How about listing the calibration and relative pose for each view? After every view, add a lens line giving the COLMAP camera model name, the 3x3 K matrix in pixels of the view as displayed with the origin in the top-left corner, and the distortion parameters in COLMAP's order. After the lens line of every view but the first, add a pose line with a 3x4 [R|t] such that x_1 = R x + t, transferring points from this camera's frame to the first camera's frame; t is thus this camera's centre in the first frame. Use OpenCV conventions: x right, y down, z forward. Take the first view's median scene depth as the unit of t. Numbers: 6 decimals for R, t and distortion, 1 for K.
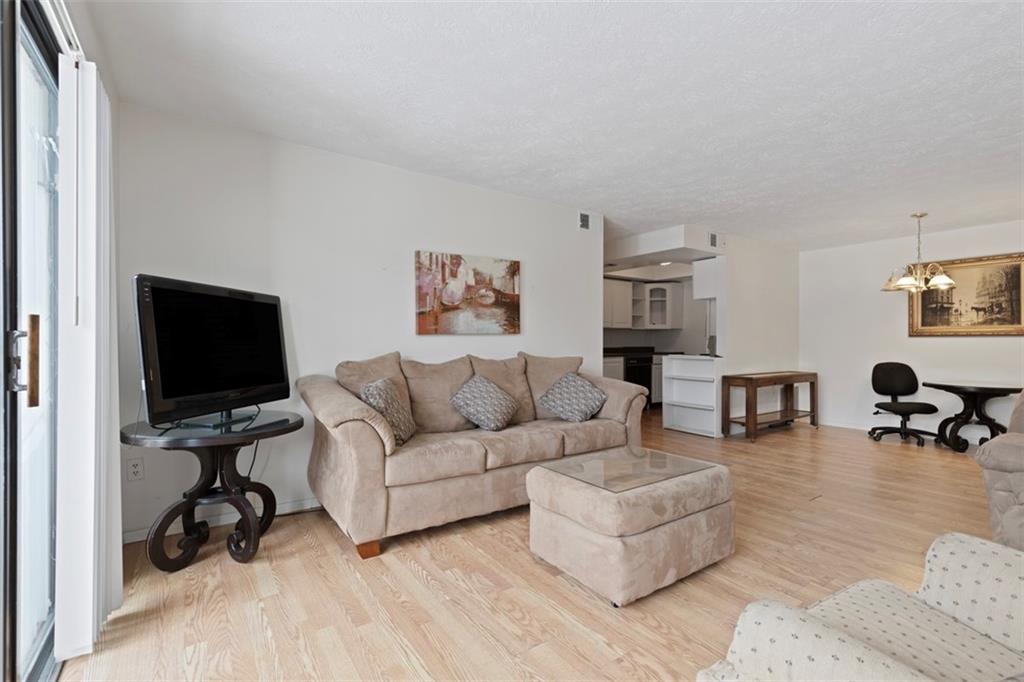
lens RADIAL K [[463.5, 0, 516.0], [0, 463.5, 340.1], [0, 0, 1]] dist [0.000935, 0.000081]
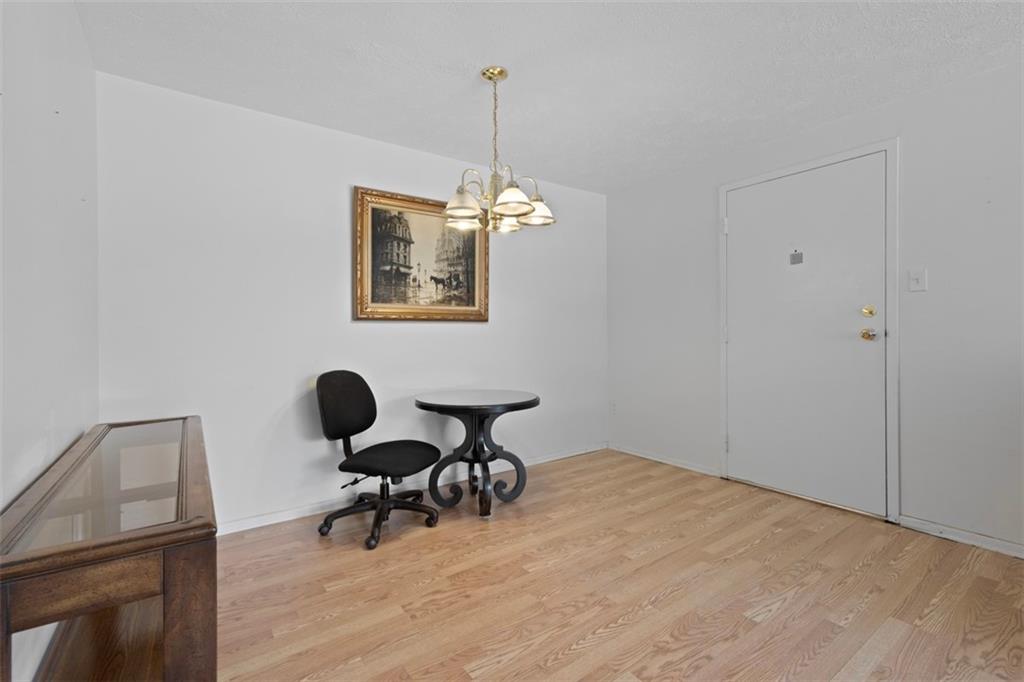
lens RADIAL K [[463.5, 0, 516.0], [0, 463.5, 340.1], [0, 0, 1]] dist [0.000935, 0.000081]
pose [[-0.005845, -0.013101, 0.999897, 0.332670], [0.002951, 0.999910, 0.013119, 0.010004], [-0.999979, 0.003028, -0.005806, 0.886983]]
